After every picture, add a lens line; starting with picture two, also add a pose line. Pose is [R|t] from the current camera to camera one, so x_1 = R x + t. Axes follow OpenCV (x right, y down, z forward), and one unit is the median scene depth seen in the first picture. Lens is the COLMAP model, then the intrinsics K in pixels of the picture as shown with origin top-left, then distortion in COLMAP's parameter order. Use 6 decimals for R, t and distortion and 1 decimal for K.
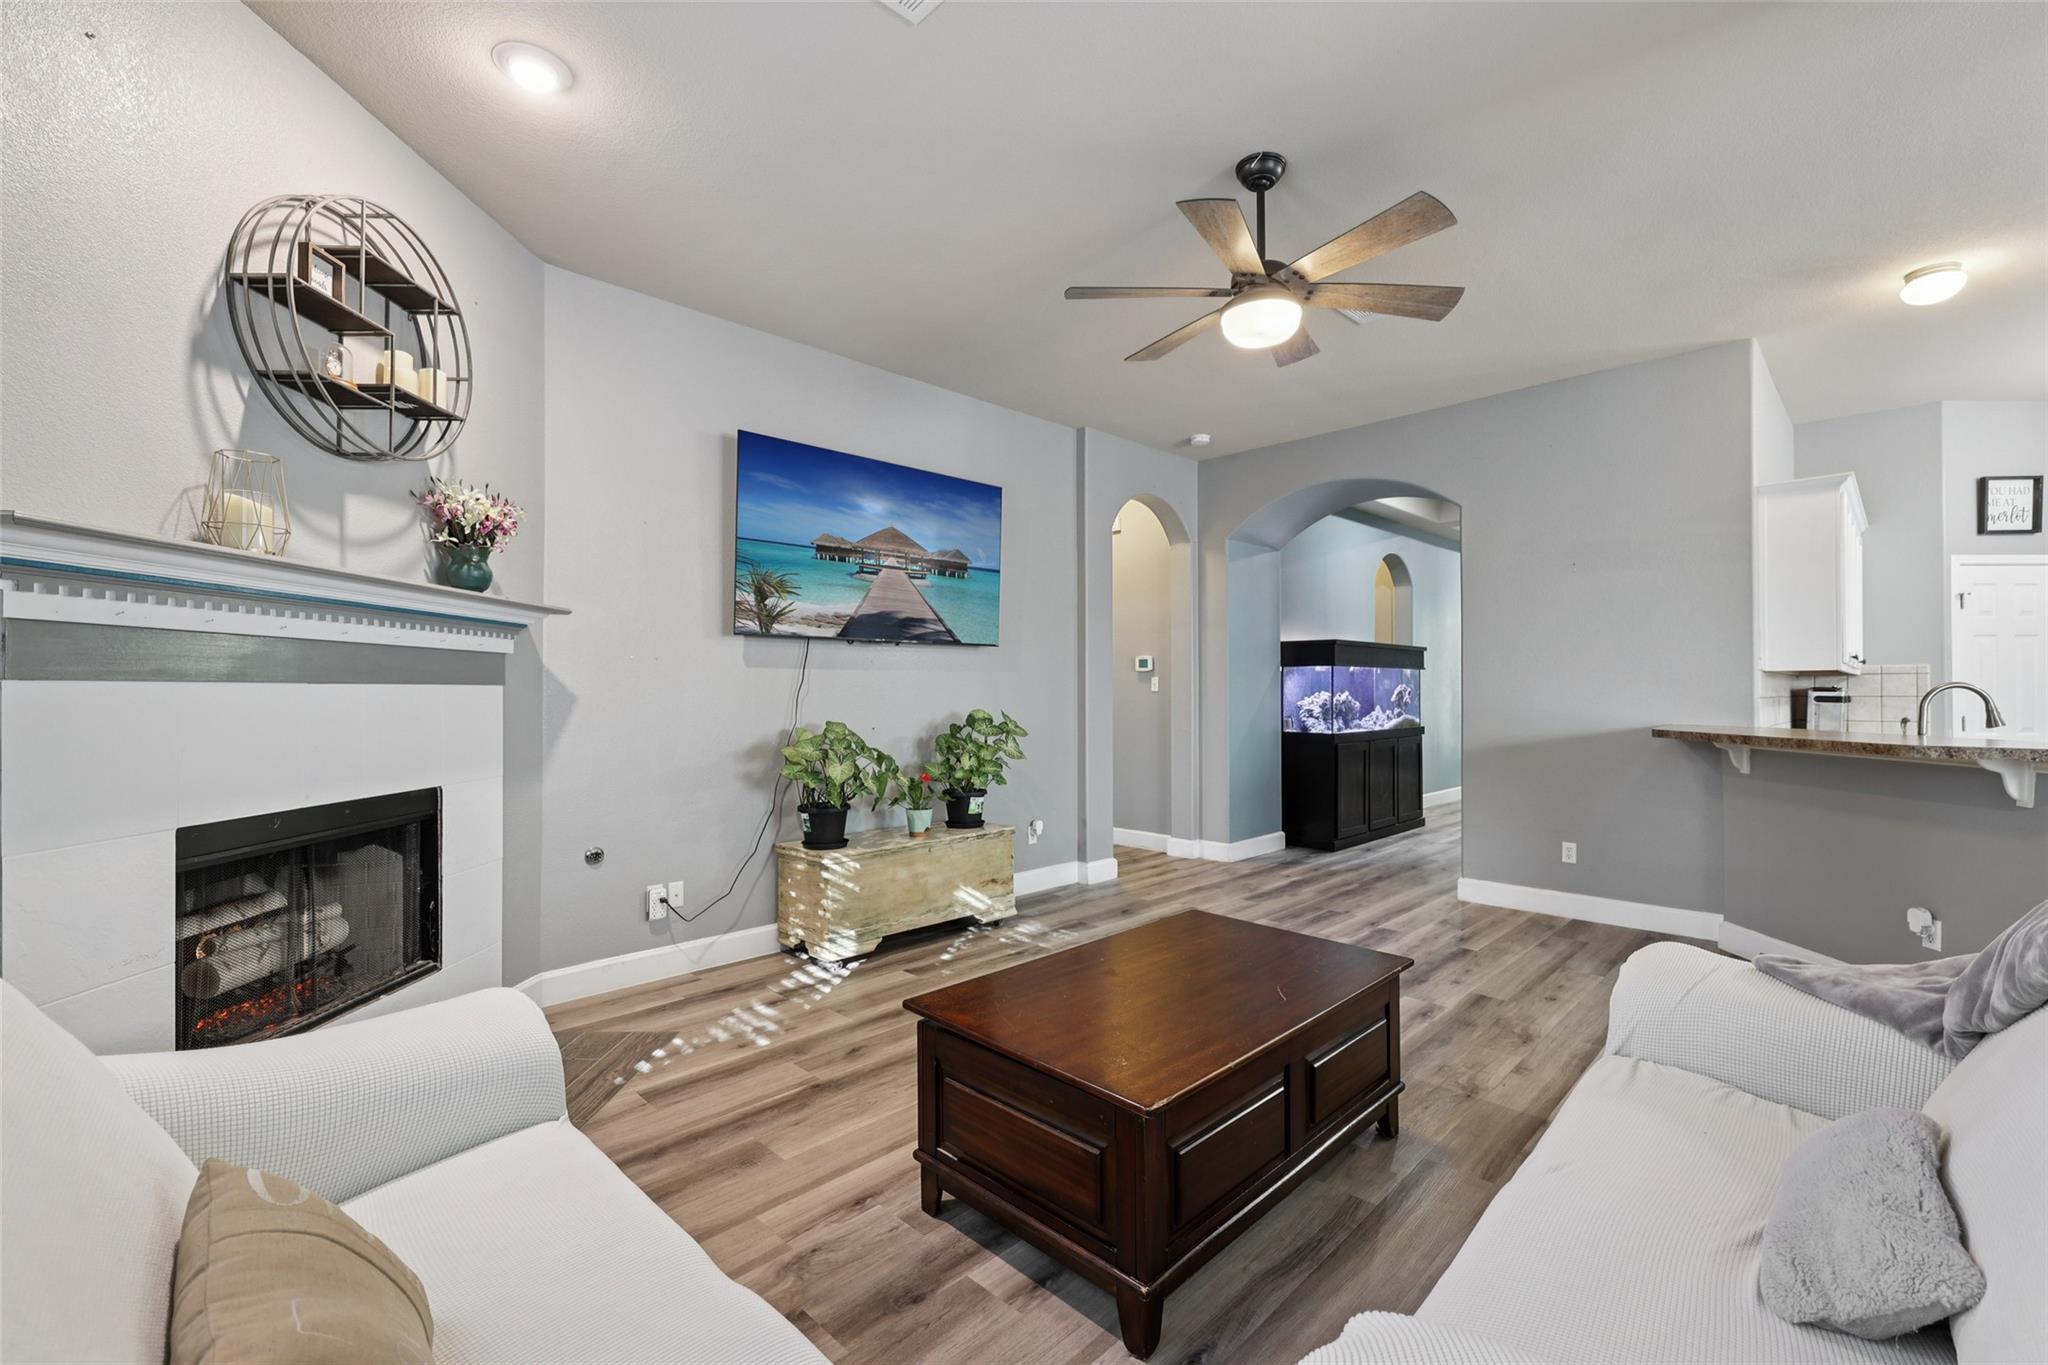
lens RADIAL K [[868.7, 0, 1026.8], [0, 868.7, 678.1], [0, 0, 1]] dist [-0.001176, 0.001252]
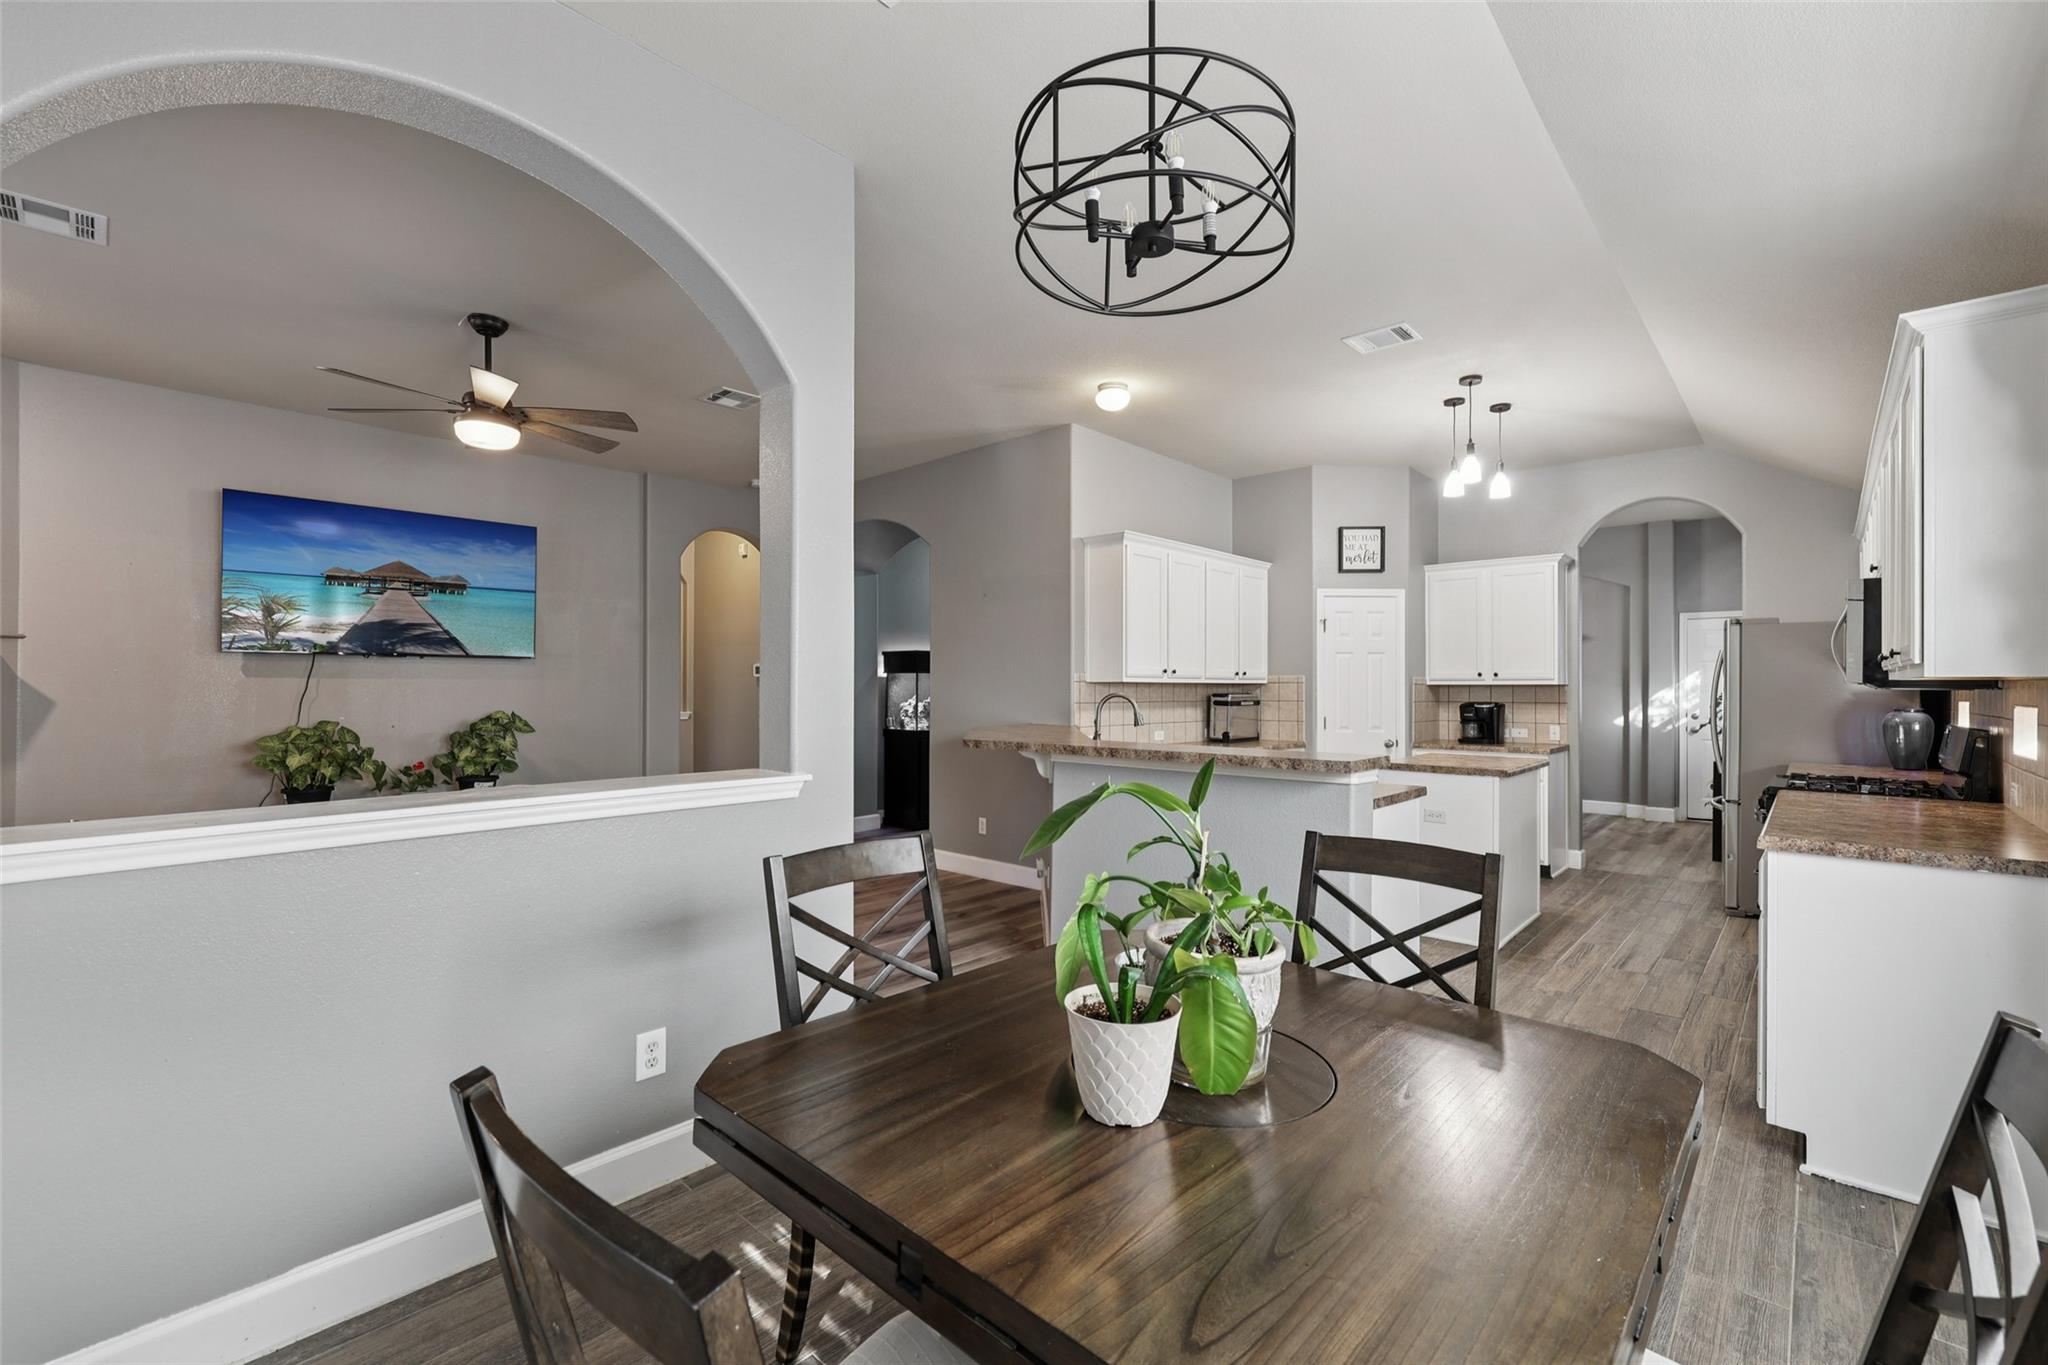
lens RADIAL K [[868.7, 0, 1032.7], [0, 868.7, 687.2], [0, 0, 1]] dist [-0.001176, 0.001252]
pose [[0.997919, 0.004438, 0.064334, 0.702827], [-0.005389, 0.999879, 0.014620, -0.018518], [-0.064261, -0.014936, 0.997821, -0.277488]]
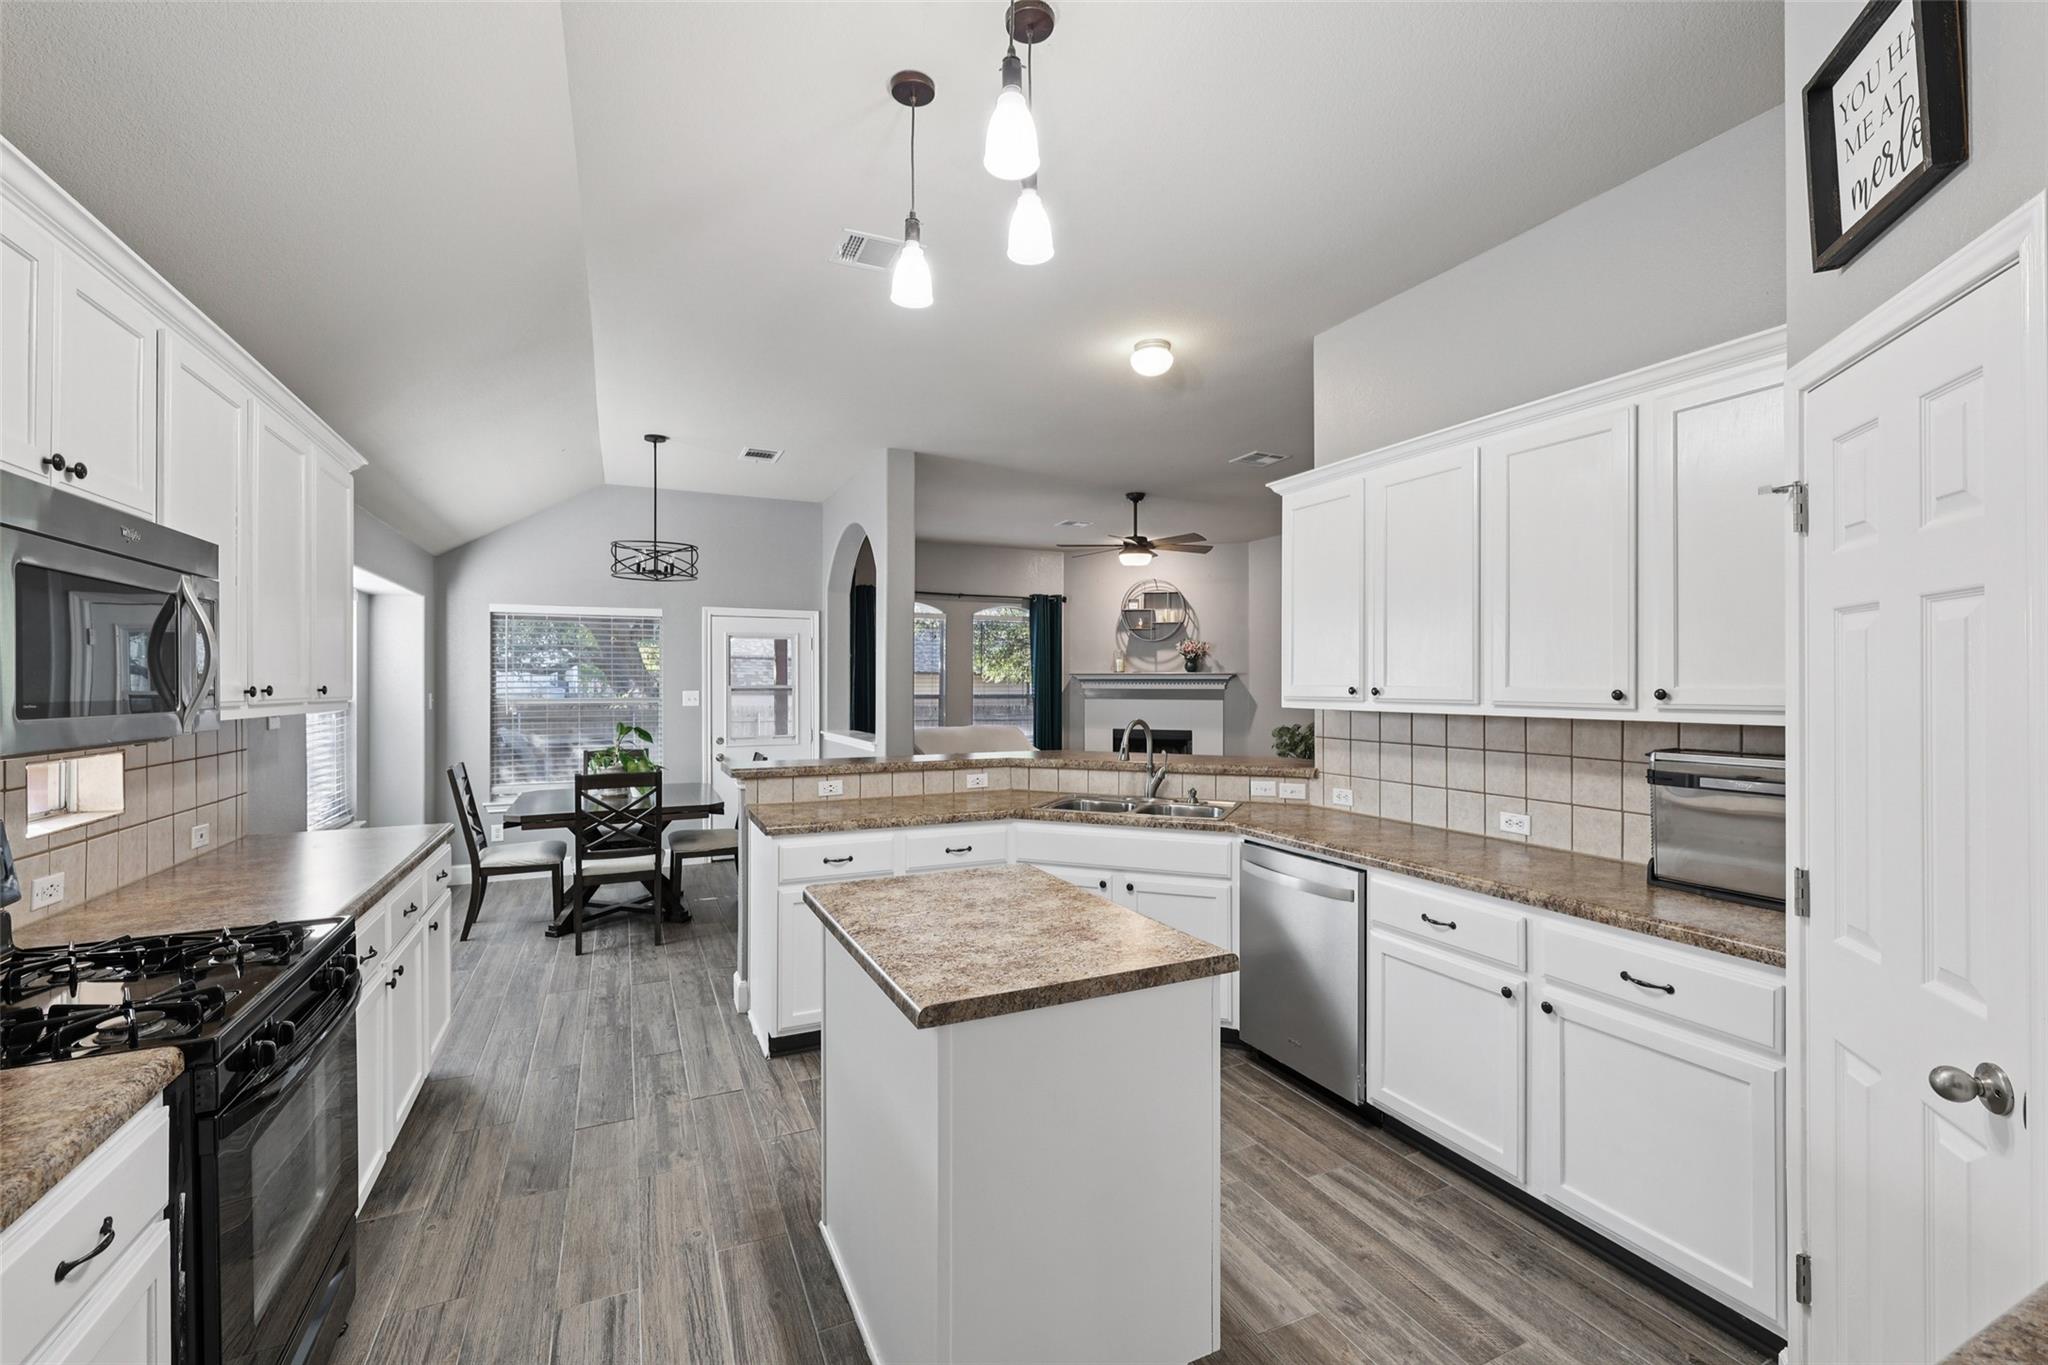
lens RADIAL K [[868.7, 0, 1030.4], [0, 868.7, 683.9], [0, 0, 1]] dist [-0.001176, 0.001252]
pose [[-0.325847, -0.000254, -0.945423, 1.785643], [0.014455, 0.999882, -0.005251, -0.030790], [0.945312, -0.015377, -0.325804, 1.007020]]
